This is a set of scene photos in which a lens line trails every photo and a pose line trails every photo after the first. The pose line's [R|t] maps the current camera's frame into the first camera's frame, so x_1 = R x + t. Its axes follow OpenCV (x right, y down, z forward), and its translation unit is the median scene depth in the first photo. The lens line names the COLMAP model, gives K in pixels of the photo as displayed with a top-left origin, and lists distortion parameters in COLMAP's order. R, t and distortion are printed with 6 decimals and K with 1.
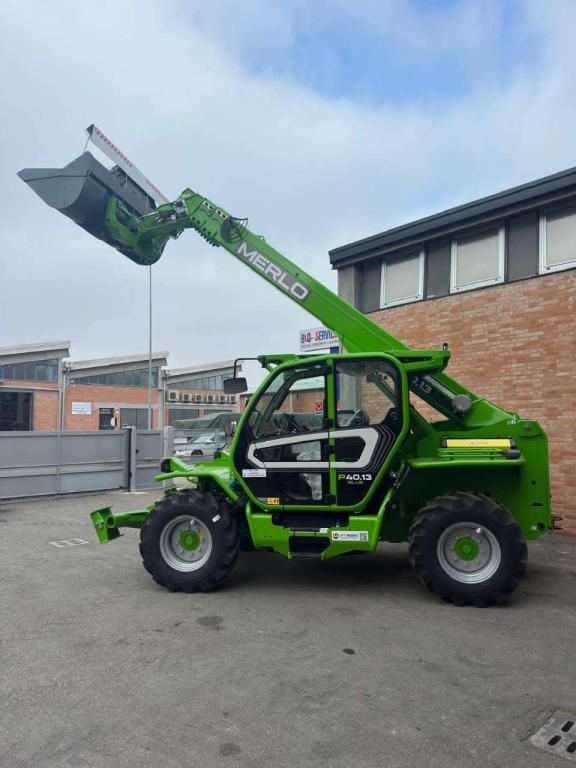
lens RADIAL K [[535.9, 0, 276.4], [0, 535.9, 386.3], [0, 0, 1]] dist [0.124357, -0.172188]
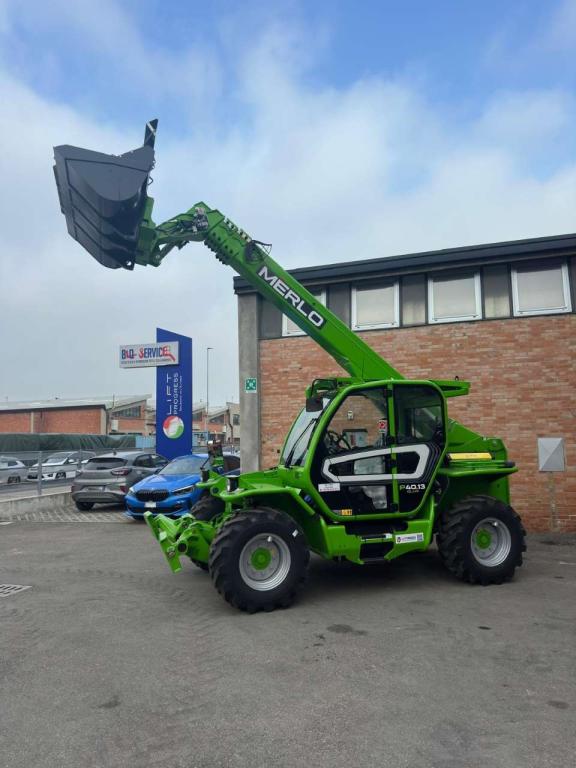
lens RADIAL K [[535.9, 0, 276.4], [0, 535.9, 386.3], [0, 0, 1]] dist [0.124357, -0.172188]
pose [[0.872242, 0.046487, 0.486861, -0.645346], [-0.027657, 0.998568, -0.045796, 0.013047], [-0.488292, 0.026480, 0.872278, 0.112185]]
